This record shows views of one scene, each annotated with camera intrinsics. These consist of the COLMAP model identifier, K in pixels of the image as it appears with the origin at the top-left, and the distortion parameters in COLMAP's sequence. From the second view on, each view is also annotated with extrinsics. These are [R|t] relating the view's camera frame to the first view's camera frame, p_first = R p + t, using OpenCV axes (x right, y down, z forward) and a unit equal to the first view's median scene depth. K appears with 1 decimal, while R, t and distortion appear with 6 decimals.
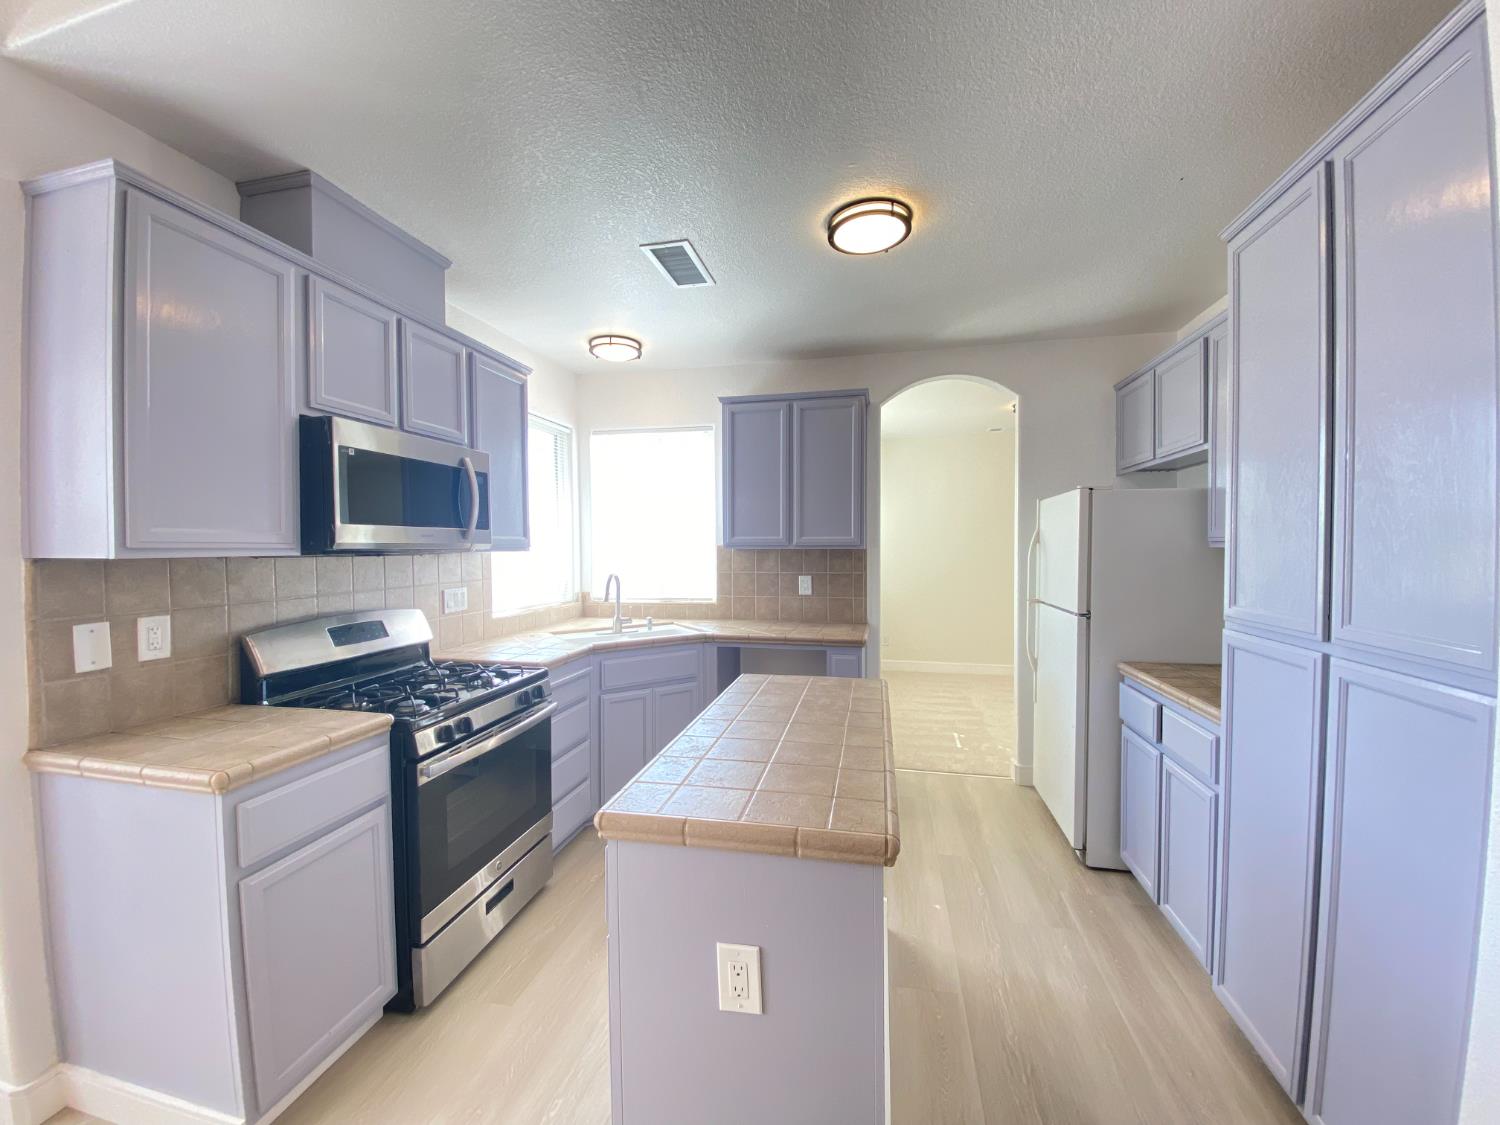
lens RADIAL K [[604.7, 0, 752.9], [0, 604.7, 559.0], [0, 0, 1]] dist [0.010804, -0.016039]
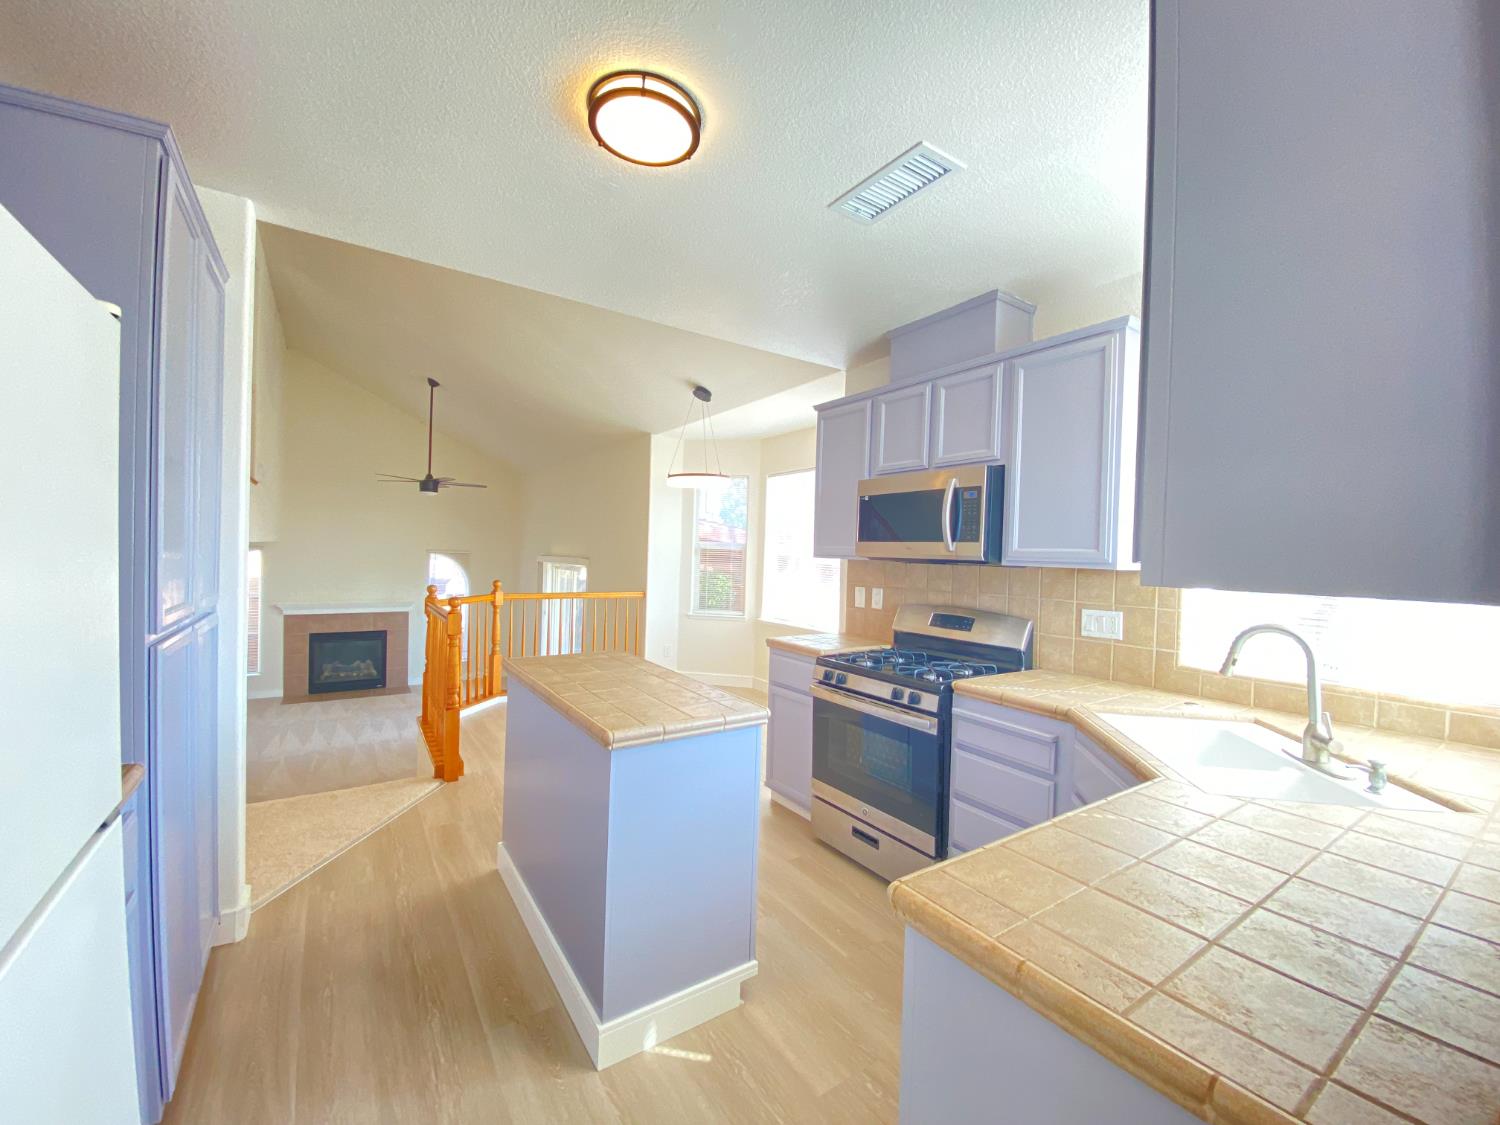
lens RADIAL K [[604.7, 0, 752.9], [0, 604.7, 559.0], [0, 0, 1]] dist [0.010804, -0.016039]
pose [[-0.687167, -0.001132, -0.726498, 0.712732], [-0.037082, 0.998750, 0.033518, -0.051959], [0.725552, 0.049972, -0.686350, 1.834888]]
